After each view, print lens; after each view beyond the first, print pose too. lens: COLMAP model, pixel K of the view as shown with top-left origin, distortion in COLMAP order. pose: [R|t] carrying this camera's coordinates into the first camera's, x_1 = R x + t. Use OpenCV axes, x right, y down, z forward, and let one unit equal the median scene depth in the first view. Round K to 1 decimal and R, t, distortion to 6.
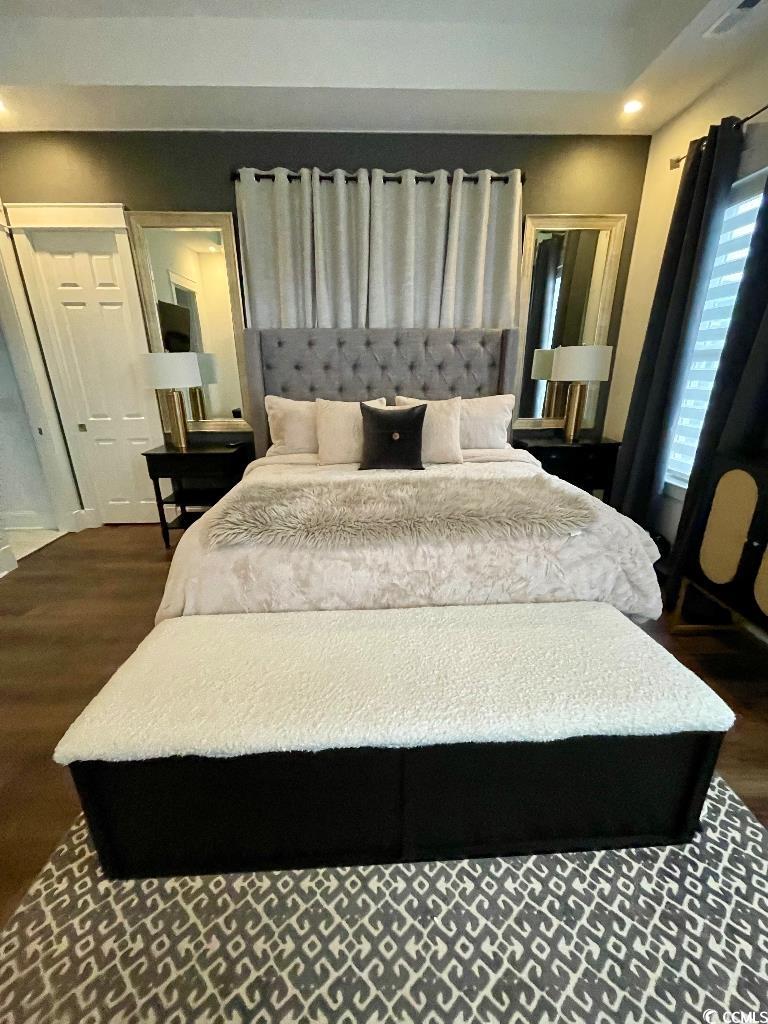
lens RADIAL K [[407.2, 0, 385.7], [0, 407.2, 513.9], [0, 0, 1]] dist [-0.011263, -0.000228]
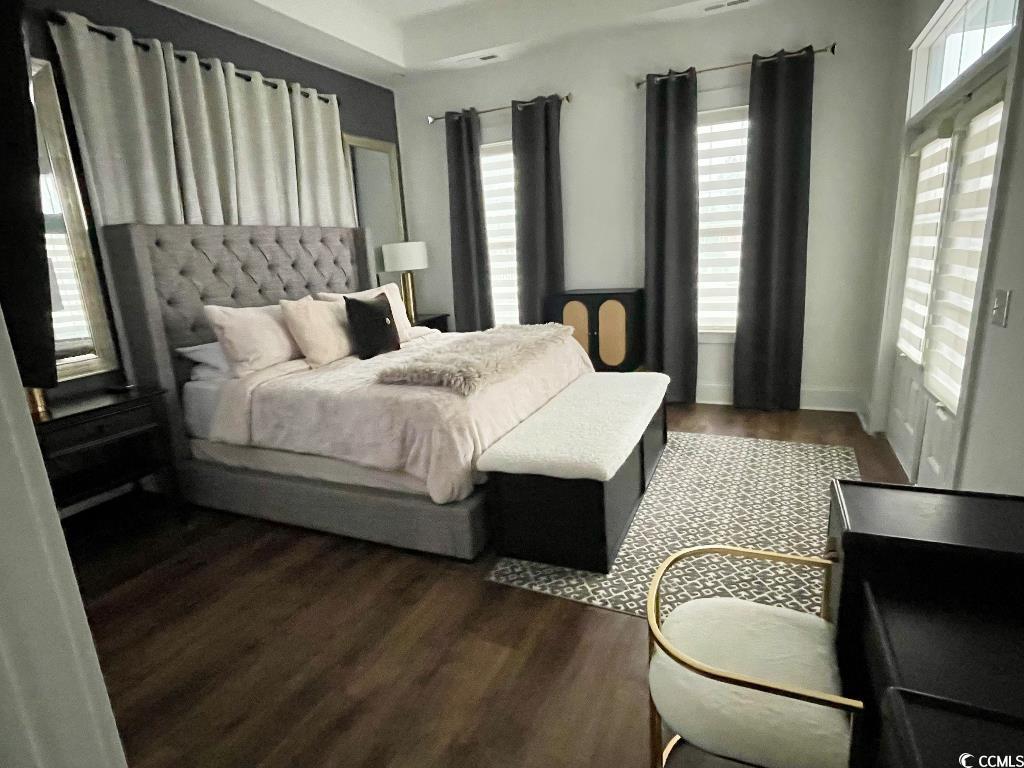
lens RADIAL K [[565.7, 0, 512.0], [0, 565.7, 384.0], [0, 0, 1]] dist [0.021327, 0.000395]
pose [[0.442673, -0.233383, 0.865779, -1.012680], [0.361529, 0.930032, 0.065853, -0.010387], [-0.820571, 0.283853, 0.496075, 0.012439]]
